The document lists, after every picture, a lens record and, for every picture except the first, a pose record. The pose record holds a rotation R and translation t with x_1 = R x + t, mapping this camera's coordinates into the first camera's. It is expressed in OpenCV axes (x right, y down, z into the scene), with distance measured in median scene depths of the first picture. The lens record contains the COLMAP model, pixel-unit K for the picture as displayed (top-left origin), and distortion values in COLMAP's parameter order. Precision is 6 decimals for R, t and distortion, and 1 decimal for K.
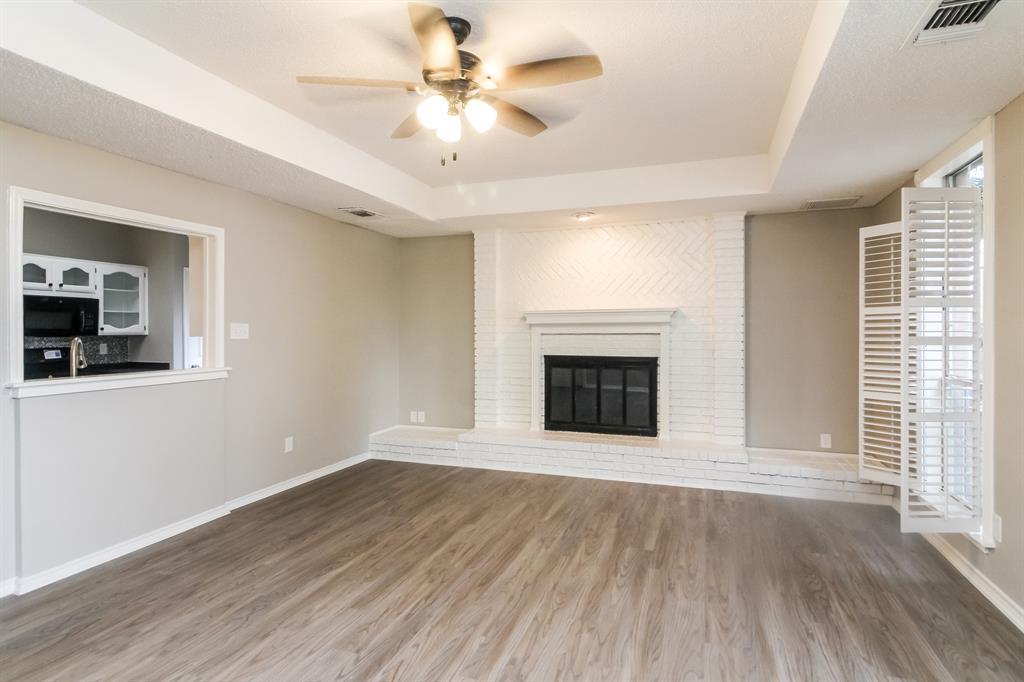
lens RADIAL K [[540.9, 0, 510.8], [0, 540.9, 331.3], [0, 0, 1]] dist [0.016087, -0.001393]
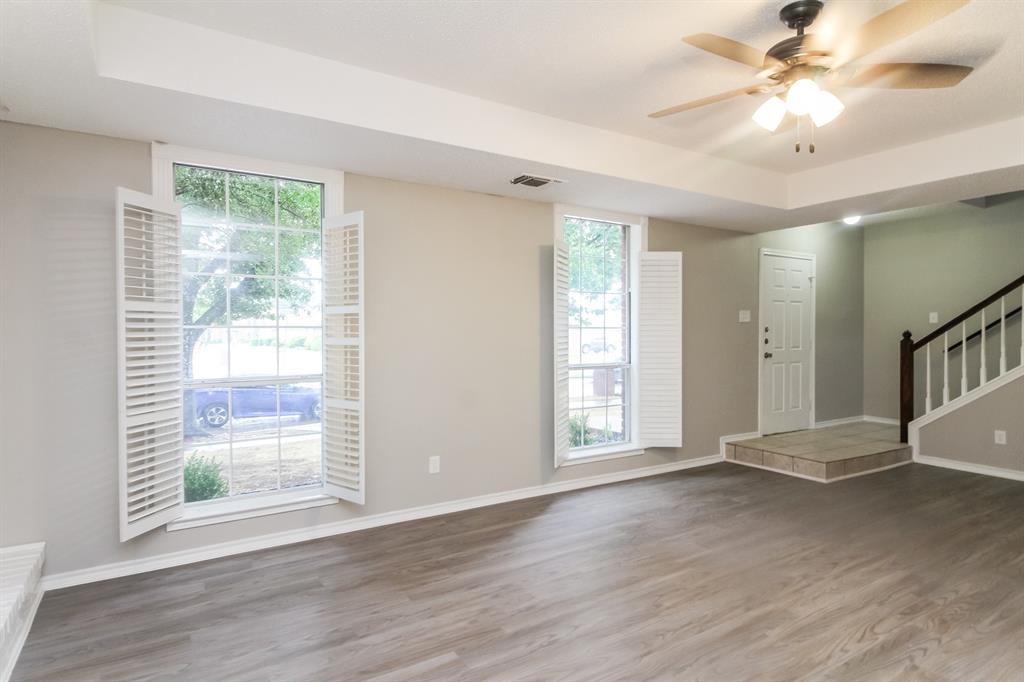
lens RADIAL K [[555.1, 0, 498.0], [0, 555.1, 335.2], [0, 0, 1]] dist [0.030760, -0.018862]
pose [[-0.773854, -0.001069, 0.633363, -0.199536], [0.001972, 0.999990, 0.004097, 0.000031], [-0.633361, 0.004419, -0.773844, 1.310239]]
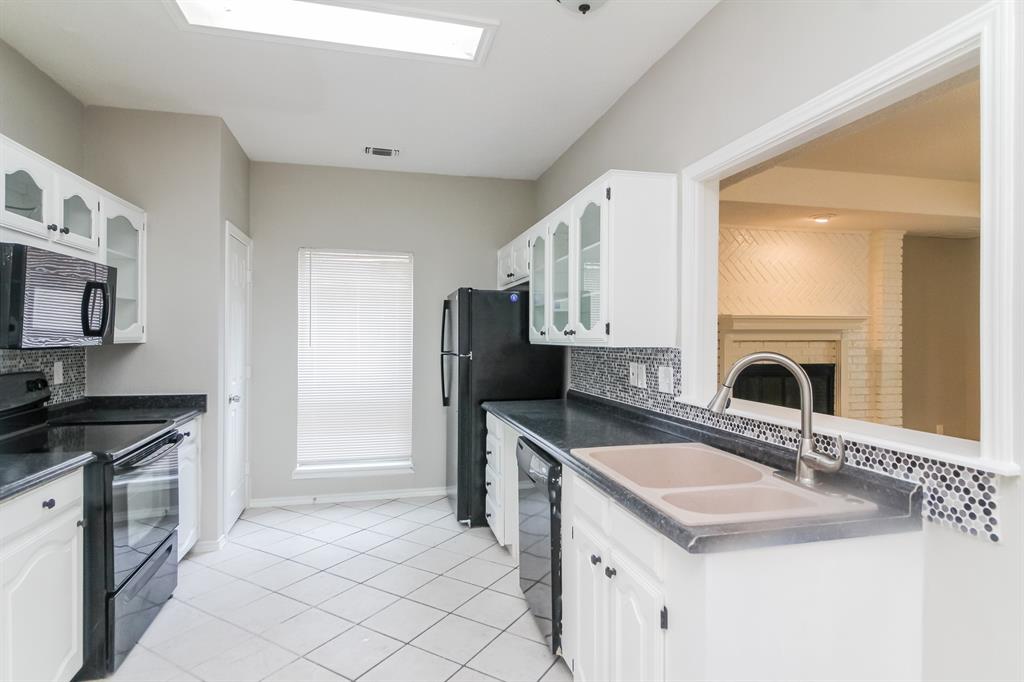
lens RADIAL K [[564.9, 0, 506.7], [0, 564.9, 336.7], [0, 0, 1]] dist [0.002208, -0.000504]
pose [[0.832921, 0.004054, 0.553377, -1.154955], [-0.003014, 0.999992, -0.002789, 0.002196], [-0.553383, 0.000655, 0.832927, 0.624886]]
